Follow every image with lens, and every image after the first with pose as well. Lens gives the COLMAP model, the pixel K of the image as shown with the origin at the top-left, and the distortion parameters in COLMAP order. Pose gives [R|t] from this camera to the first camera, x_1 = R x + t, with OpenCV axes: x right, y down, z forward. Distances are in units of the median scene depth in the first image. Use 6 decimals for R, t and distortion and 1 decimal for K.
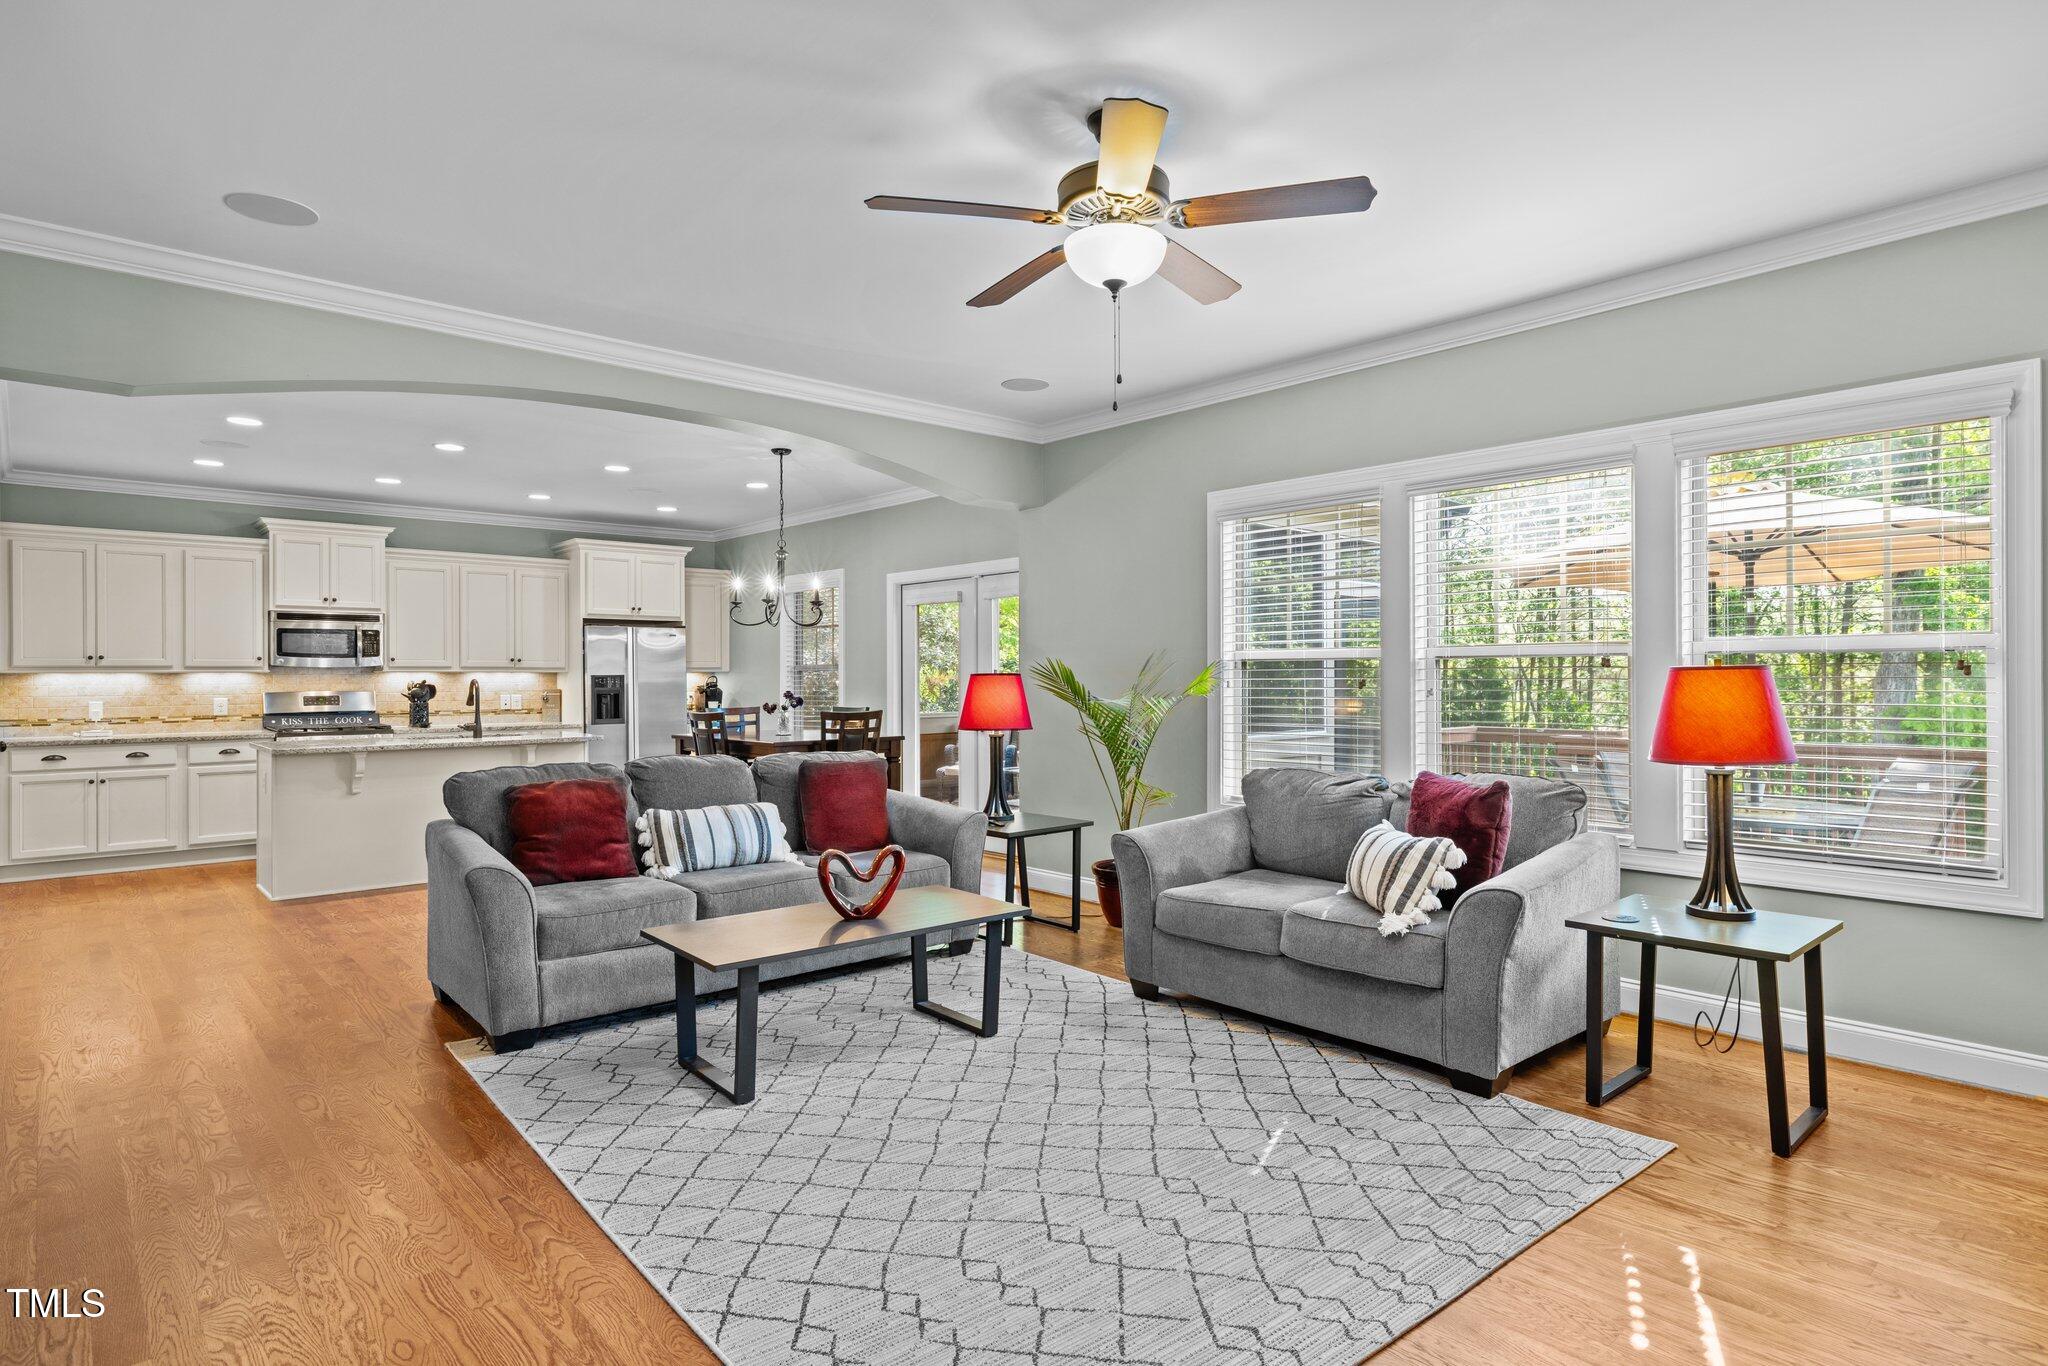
lens RADIAL K [[1090.5, 0, 1027.6], [0, 1090.5, 667.6], [0, 0, 1]] dist [0.000252, -0.000055]
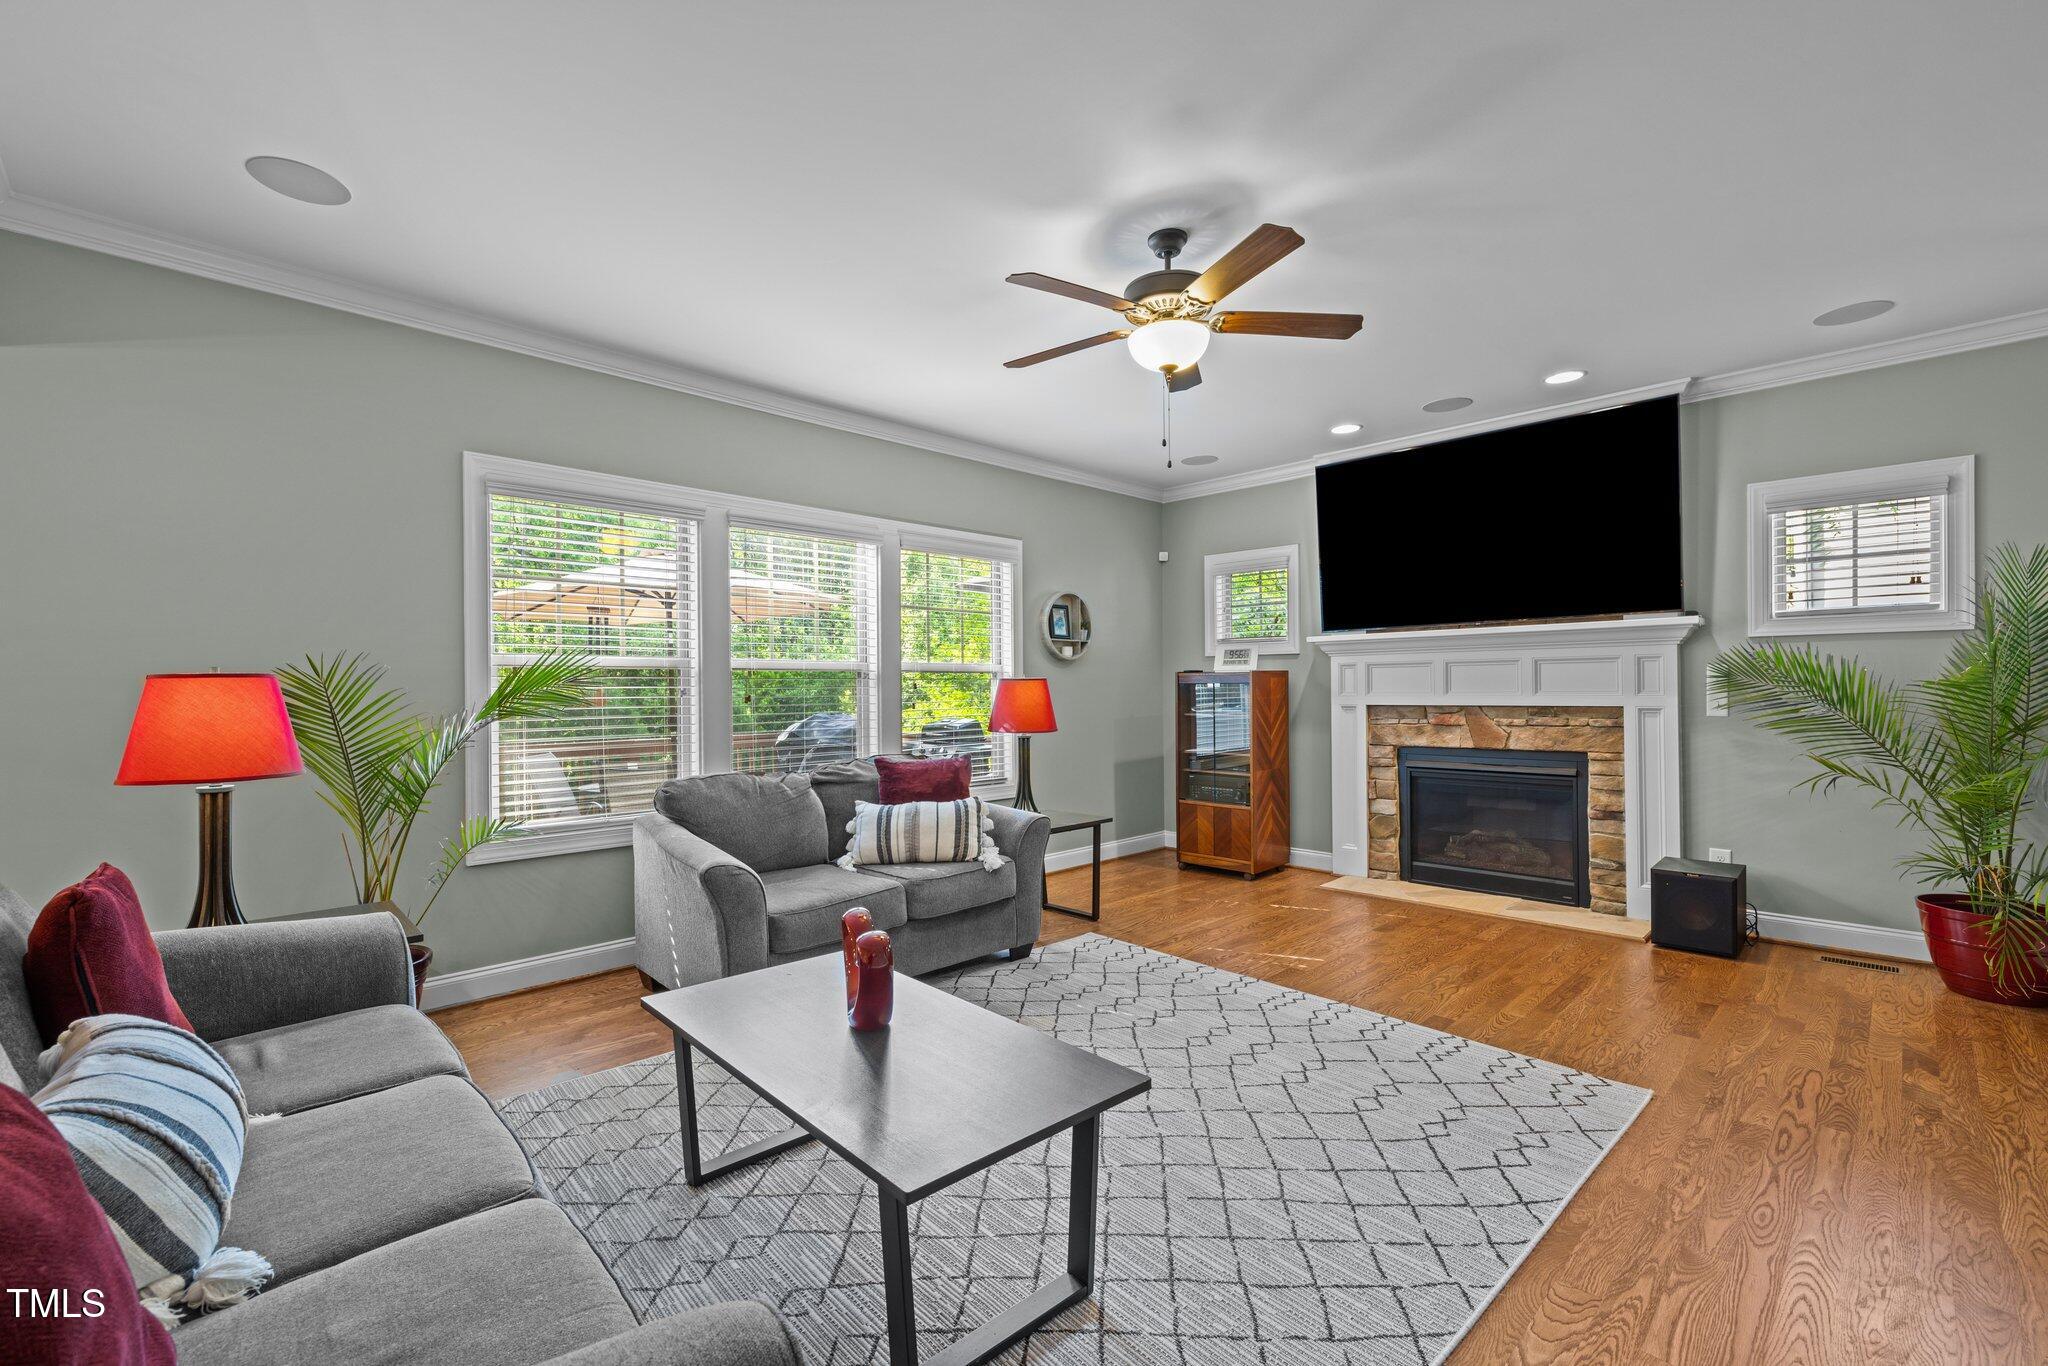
lens RADIAL K [[870.0, 0, 1018.6], [0, 870.0, 687.1], [0, 0, 1]] dist [0.002092, 0.000265]
pose [[-0.038409, 0.009702, 0.999215, -0.469510], [-0.000286, 0.999953, -0.009720, 0.015594], [-0.999262, -0.000659, -0.038405, 0.616499]]
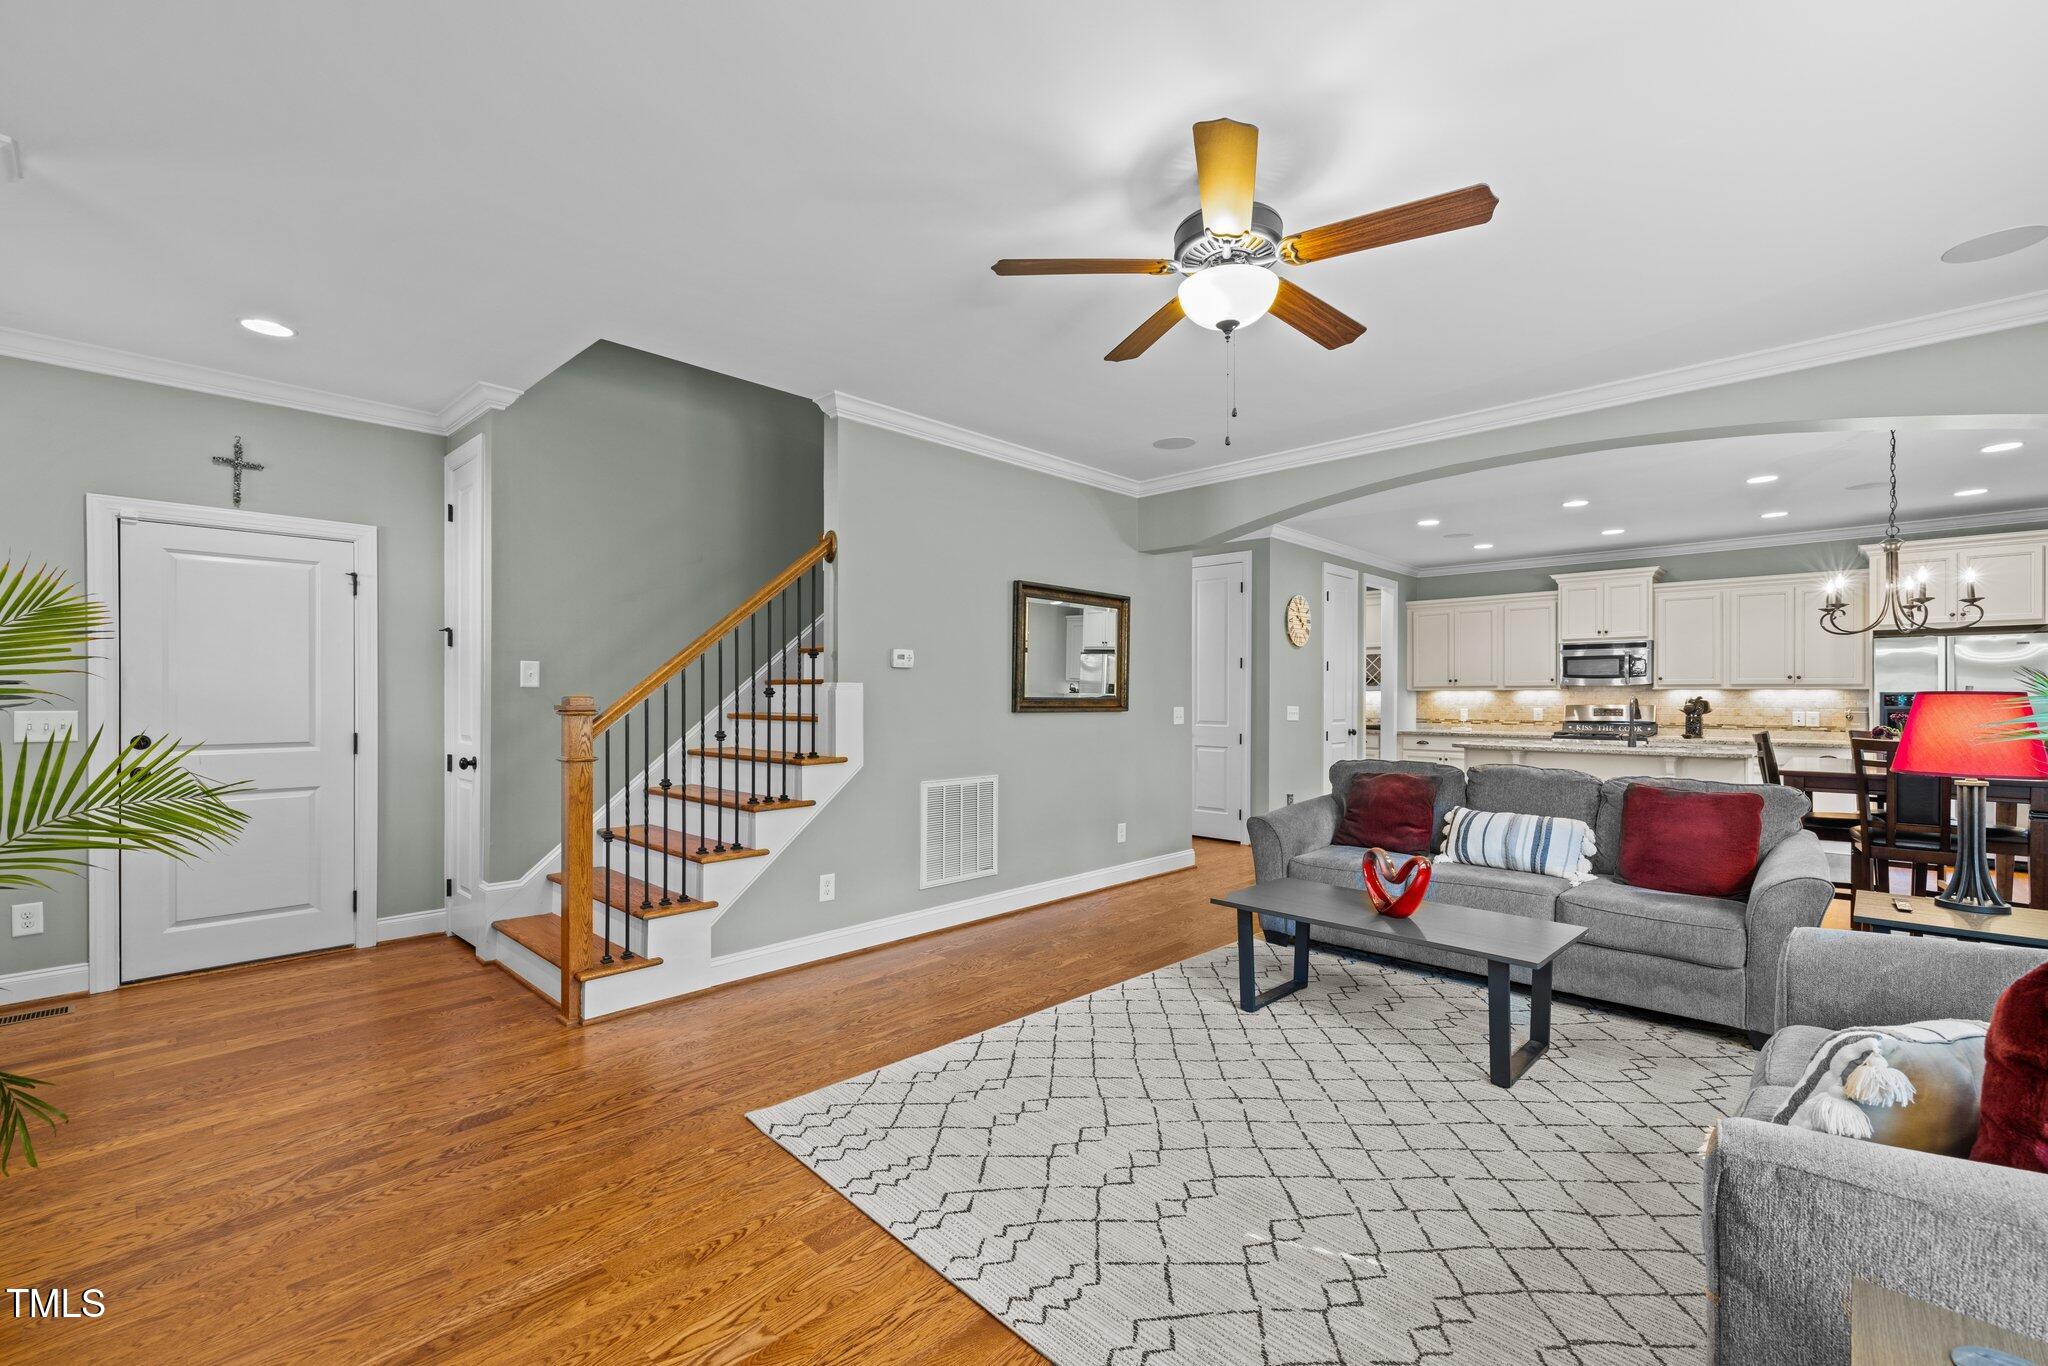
lens RADIAL K [[870.0, 0, 1019.7], [0, 870.0, 699.0], [0, 0, 1]] dist [0.002092, 0.000265]
pose [[0.075636, 0.010333, -0.997082, 0.458065], [0.005785, 0.999925, 0.010801, 0.000269], [0.997119, -0.006585, 0.075571, 0.372519]]
